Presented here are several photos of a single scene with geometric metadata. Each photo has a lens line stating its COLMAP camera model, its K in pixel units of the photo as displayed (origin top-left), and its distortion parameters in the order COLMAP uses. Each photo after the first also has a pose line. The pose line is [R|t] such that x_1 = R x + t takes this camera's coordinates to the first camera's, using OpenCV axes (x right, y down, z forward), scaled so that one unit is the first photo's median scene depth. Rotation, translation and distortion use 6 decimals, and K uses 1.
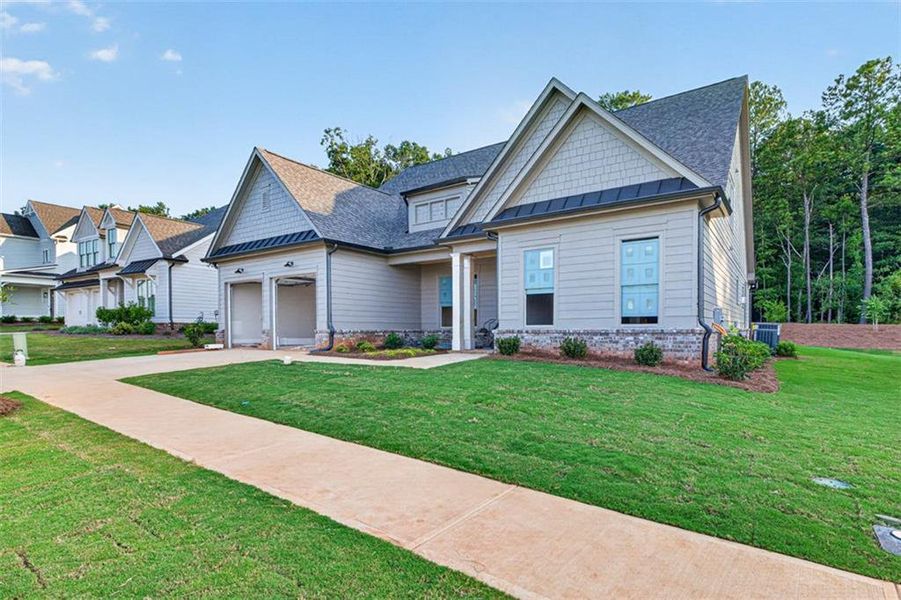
lens RADIAL K [[454.8, 0, 451.8], [0, 454.8, 332.9], [0, 0, 1]] dist [-0.005805, -0.000239]
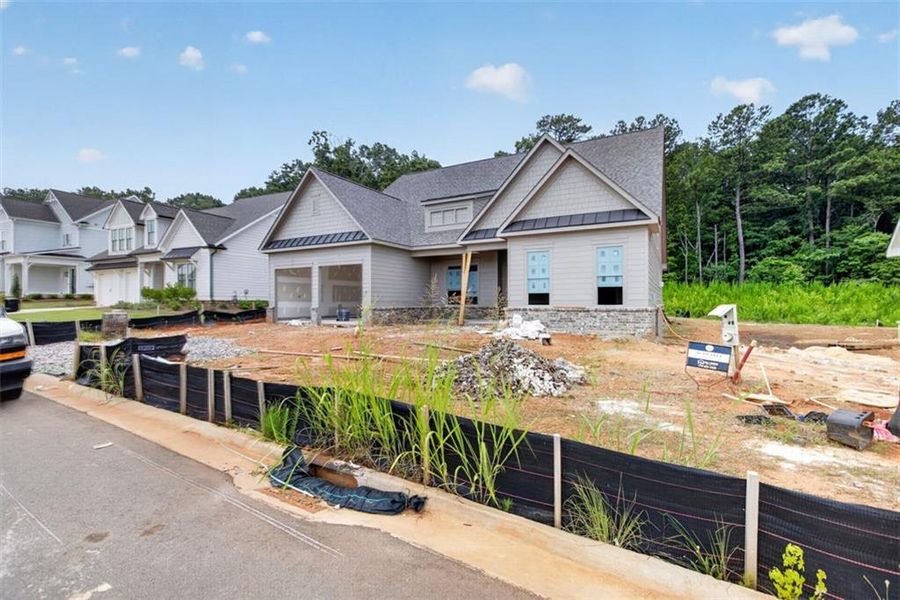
lens RADIAL K [[393.3, 0, 450.0], [0, 393.3, 300.0], [0, 0, 1]] dist [-0.009189, -0.000217]
pose [[0.993986, -0.001106, 0.109504, -0.073784], [0.002487, 0.999919, -0.012481, -0.006099], [-0.109481, 0.012678, 0.993908, -0.064472]]
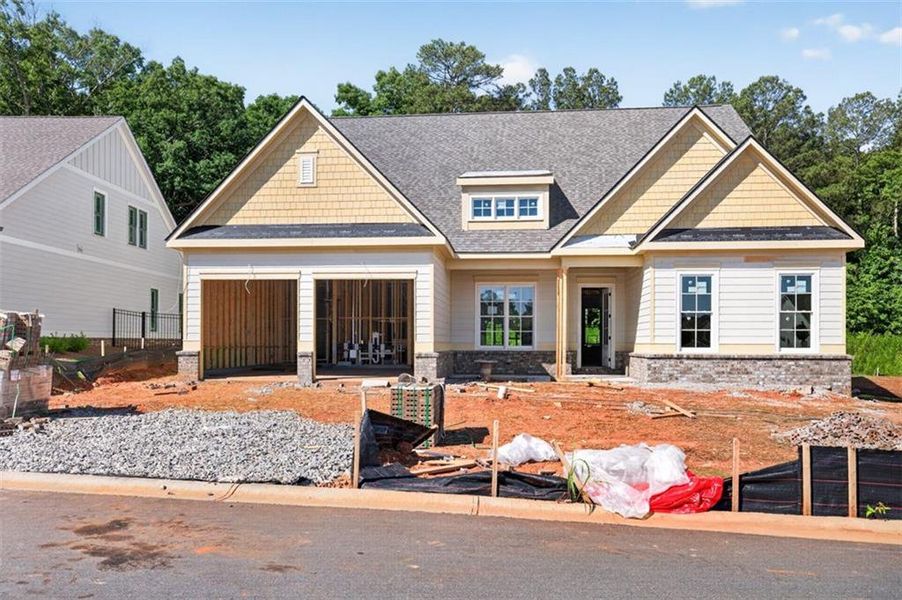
lens RADIAL K [[679.2, 0, 449.9], [0, 679.2, 335.5], [0, 0, 1]] dist [0.000060, 0.000342]
pose [[0.871958, 0.010191, 0.489474, -0.345851], [-0.002239, 0.999856, -0.016827, -0.008013], [-0.489575, 0.013577, 0.871855, -0.012144]]
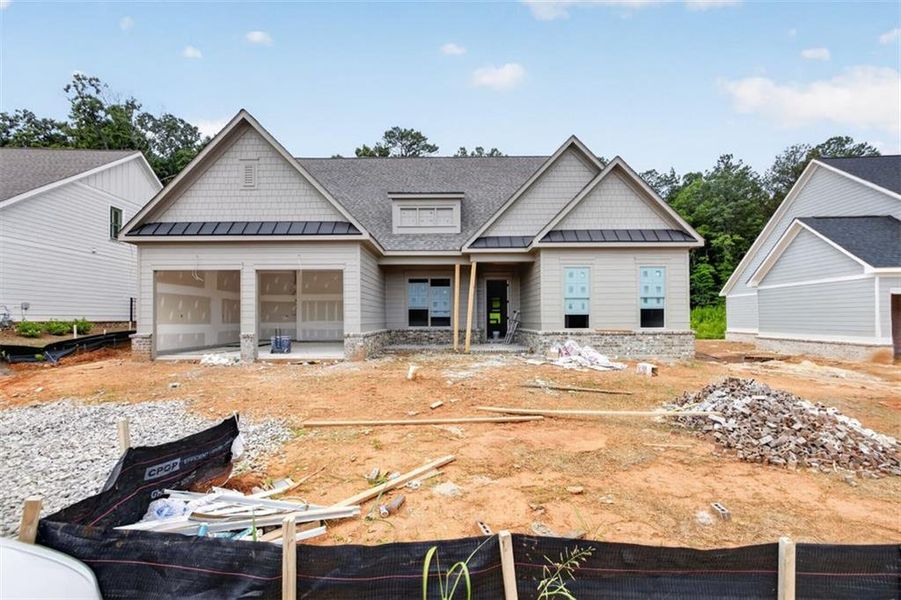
lens RADIAL K [[401.1, 0, 448.4], [0, 401.1, 313.5], [0, 0, 1]] dist [-0.006599, 0.000563]
pose [[0.823836, 0.006059, 0.566796, -0.246728], [0.006632, 0.999771, -0.020327, -0.012700], [-0.566789, 0.020505, 0.823608, 0.100716]]
